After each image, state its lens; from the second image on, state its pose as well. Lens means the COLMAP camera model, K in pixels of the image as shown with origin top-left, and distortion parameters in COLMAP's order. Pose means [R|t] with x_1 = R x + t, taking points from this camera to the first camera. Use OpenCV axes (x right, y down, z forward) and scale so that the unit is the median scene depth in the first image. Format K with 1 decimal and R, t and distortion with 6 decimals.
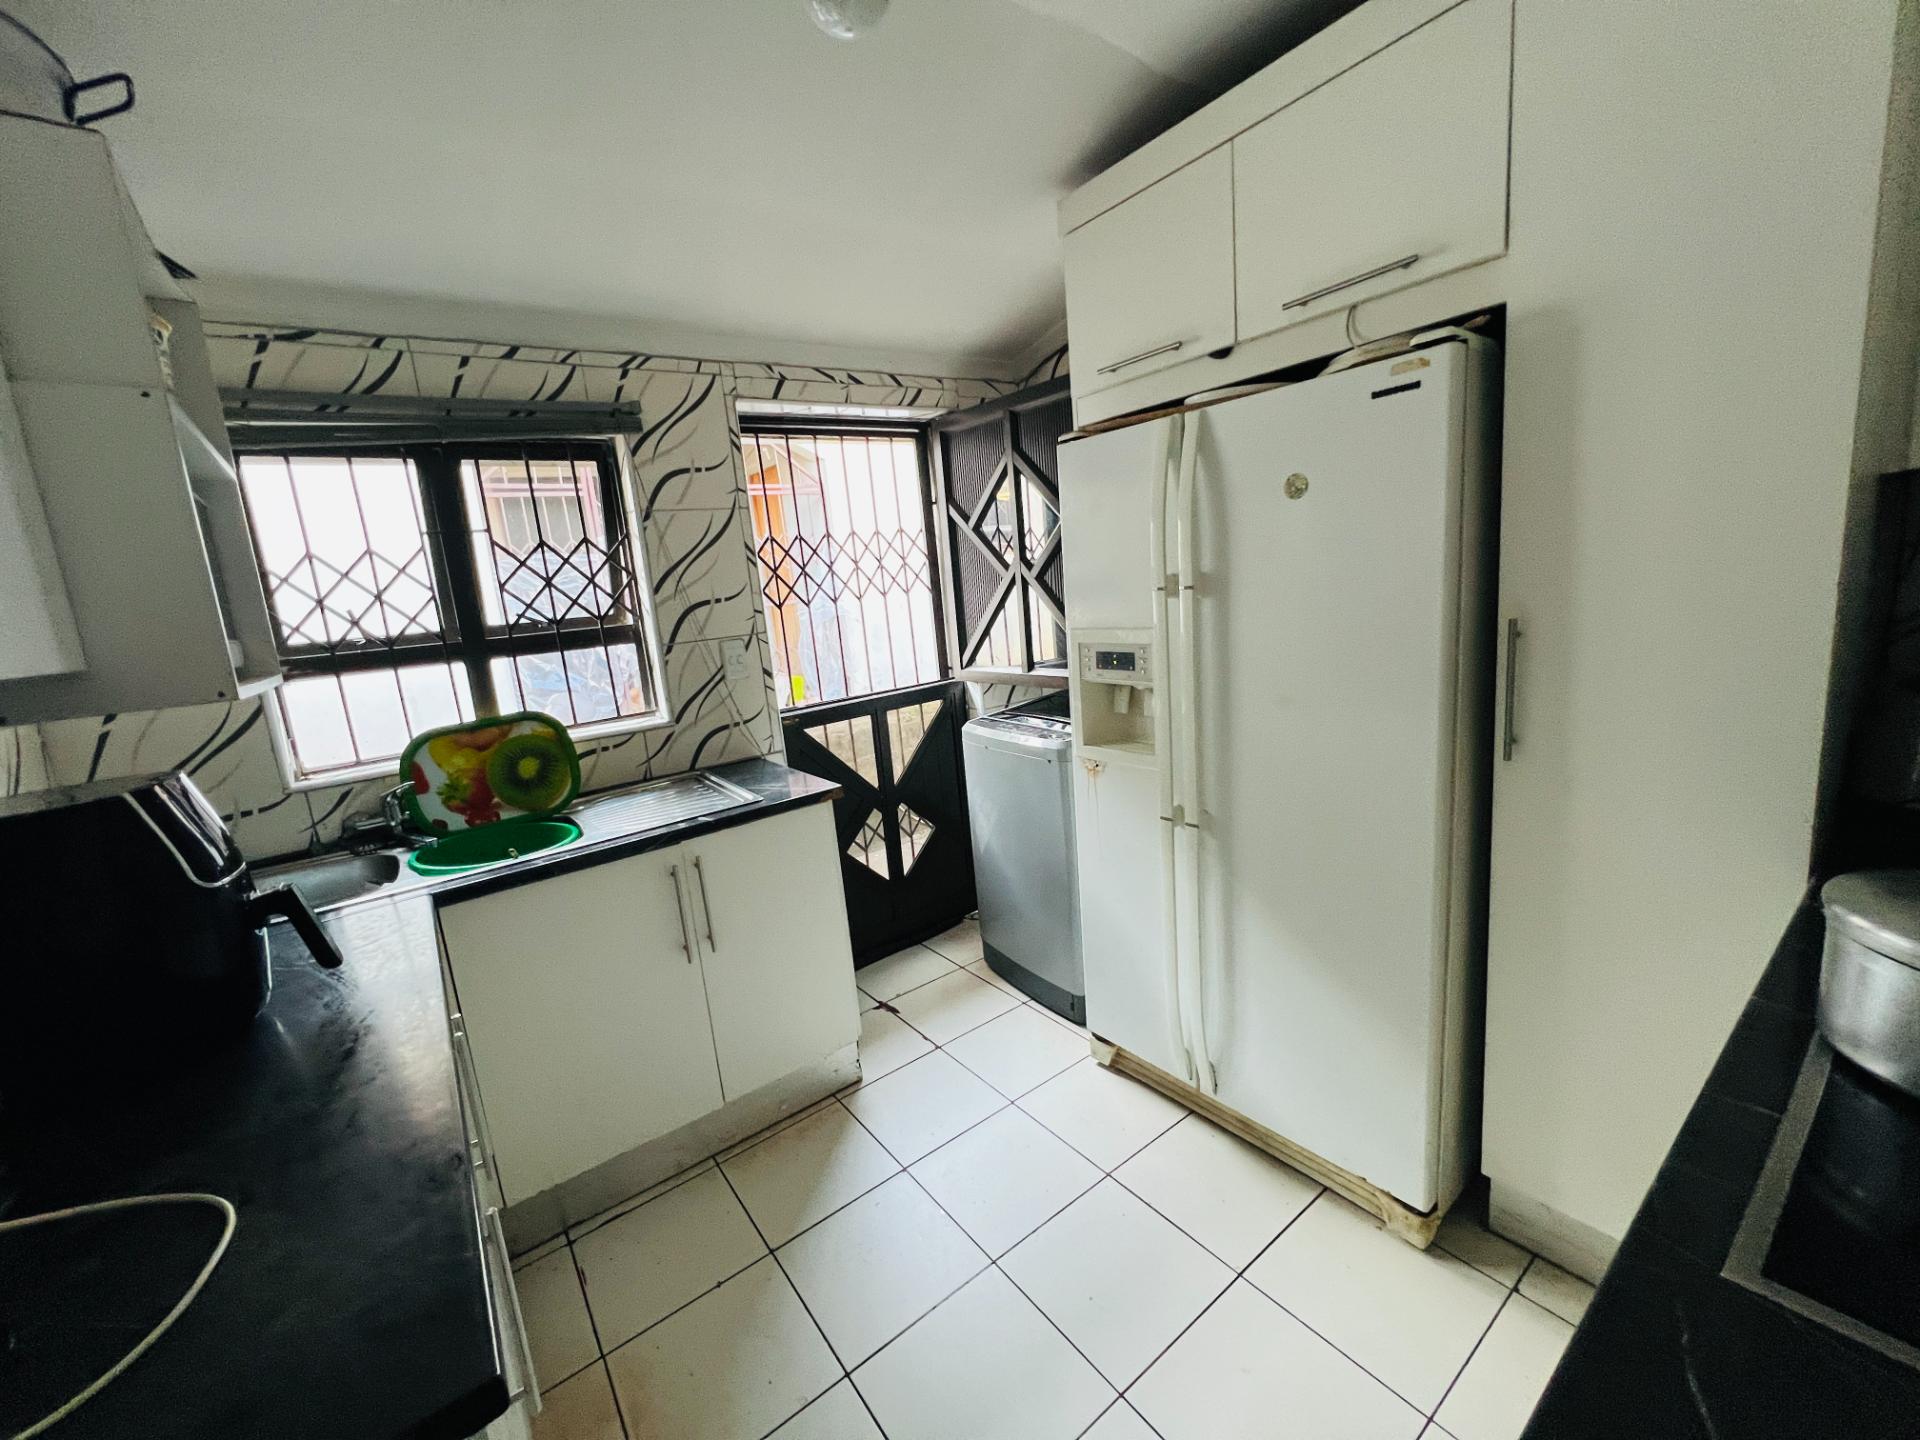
lens RADIAL K [[768.6, 0, 959.7], [0, 768.6, 716.5], [0, 0, 1]] dist [-0.002559, 0.001061]
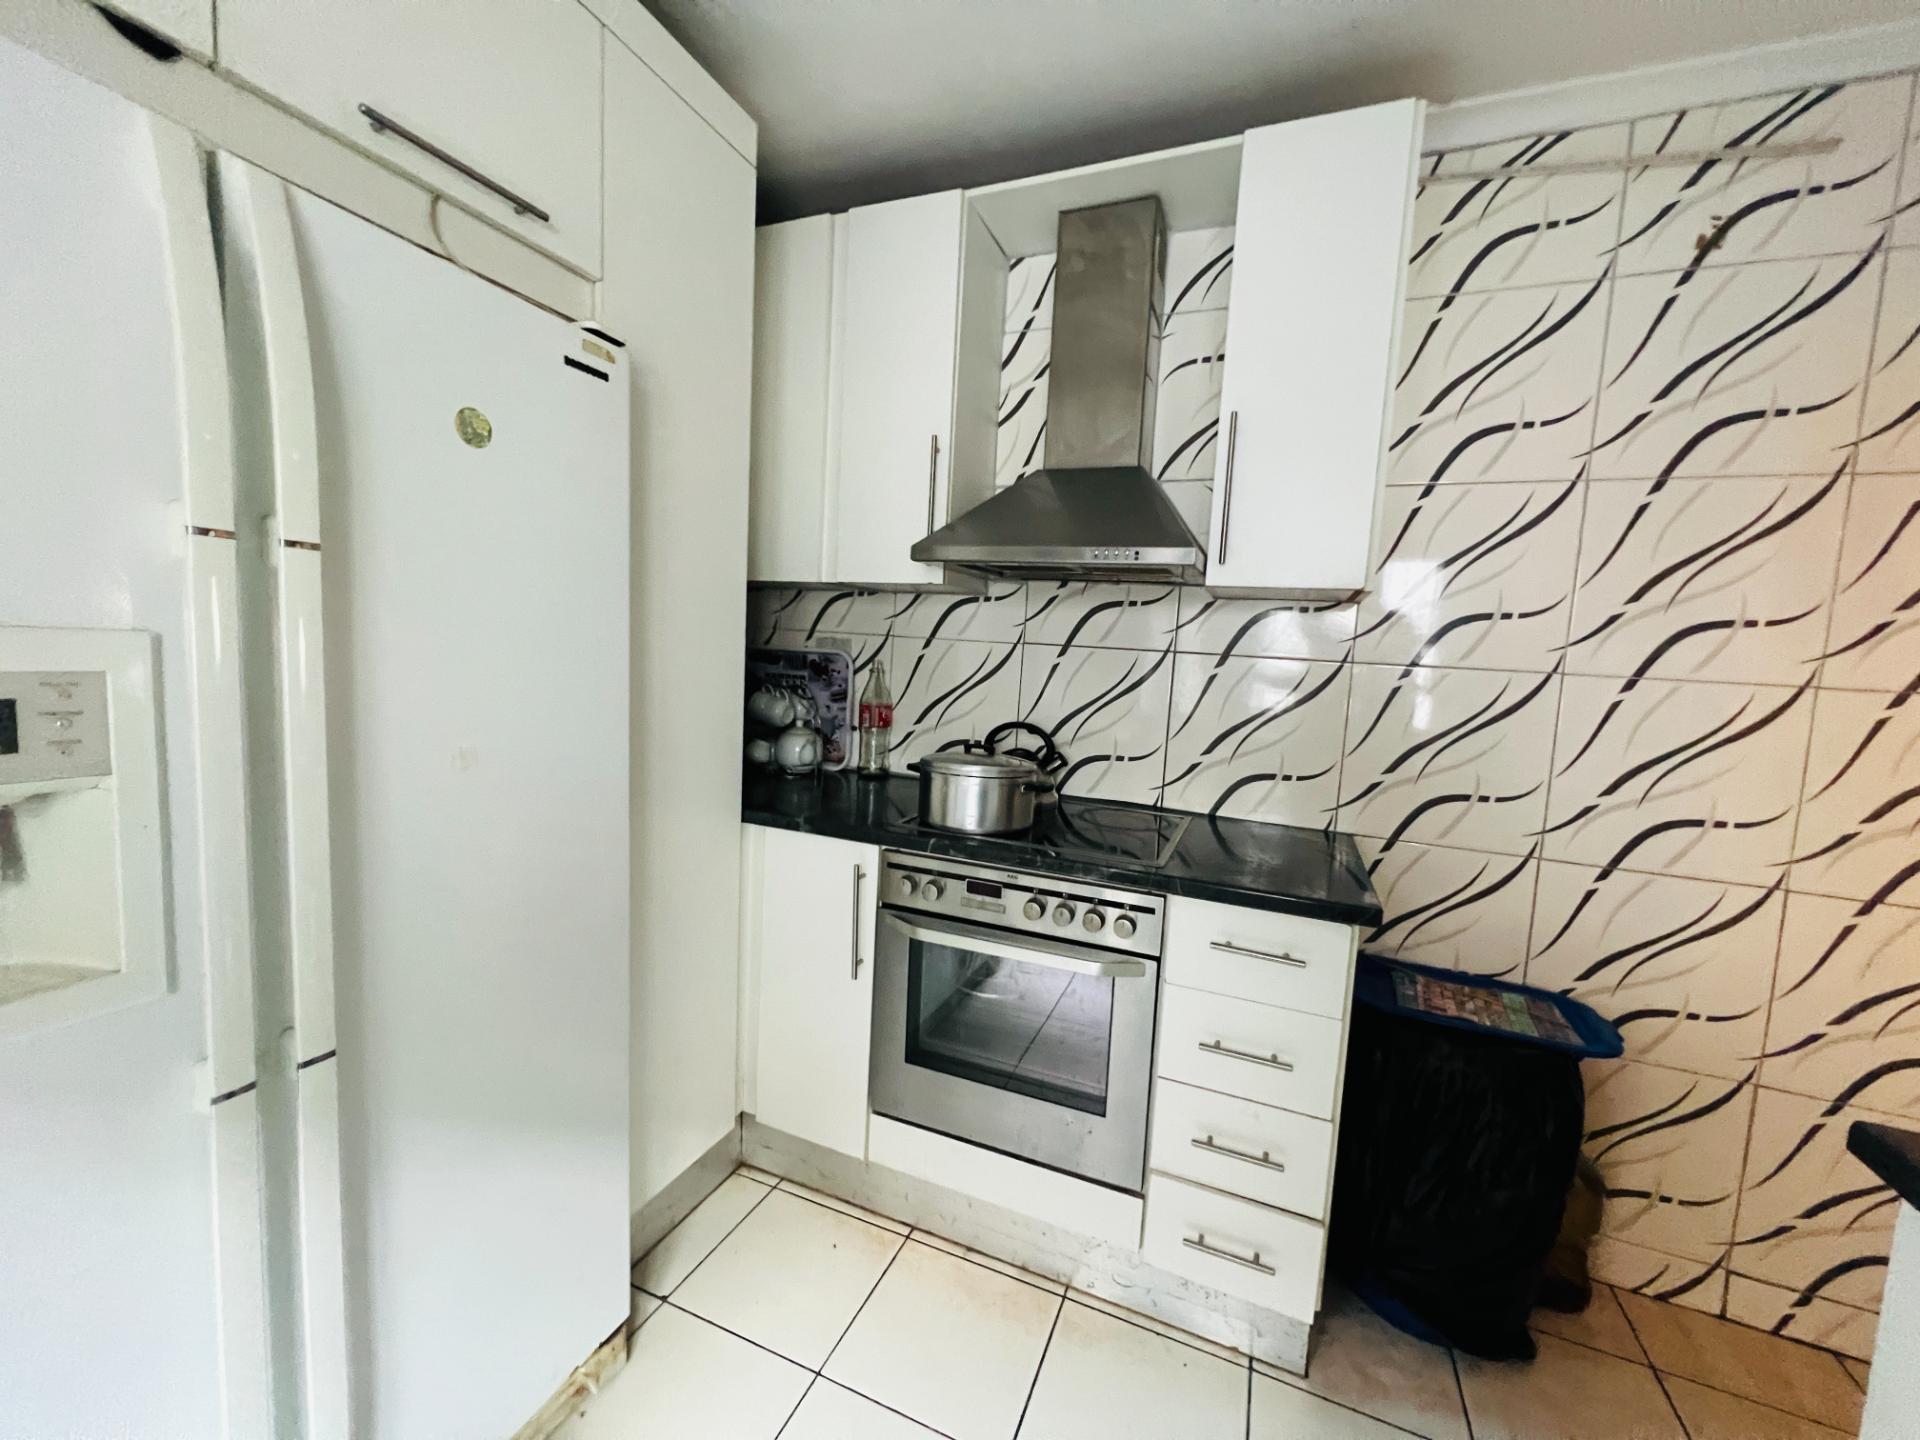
lens RADIAL K [[768.6, 0, 966.6], [0, 768.6, 719.1], [0, 0, 1]] dist [-0.002559, 0.001061]
pose [[-0.517190, -0.011054, 0.855799, -0.244128], [0.147924, 0.983714, 0.102102, -0.041646], [-0.842991, 0.179399, -0.507132, 0.722979]]
